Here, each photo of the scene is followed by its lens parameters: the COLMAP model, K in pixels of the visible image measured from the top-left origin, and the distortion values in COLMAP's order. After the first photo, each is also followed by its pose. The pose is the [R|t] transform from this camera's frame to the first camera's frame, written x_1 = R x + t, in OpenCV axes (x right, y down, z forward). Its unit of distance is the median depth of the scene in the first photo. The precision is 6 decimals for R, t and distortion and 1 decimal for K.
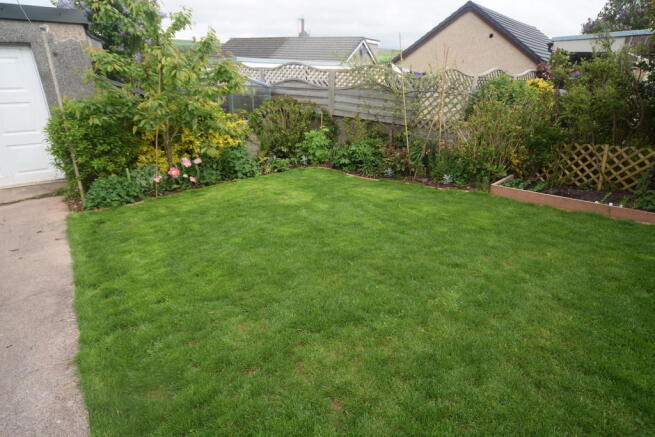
lens RADIAL K [[343.0, 0, 330.6], [0, 343.0, 218.7], [0, 0, 1]] dist [-0.018629, 0.000152]
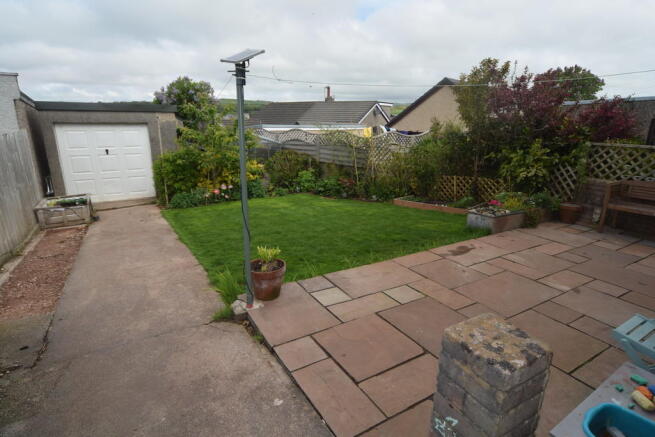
lens RADIAL K [[343.0, 0, 330.6], [0, 343.0, 218.7], [0, 0, 1]] dist [-0.018629, 0.000152]
pose [[0.994535, 0.015849, -0.103189, 0.288573], [-0.030275, 0.989719, -0.139783, 0.213579], [0.099913, 0.142144, 0.984791, -0.612573]]
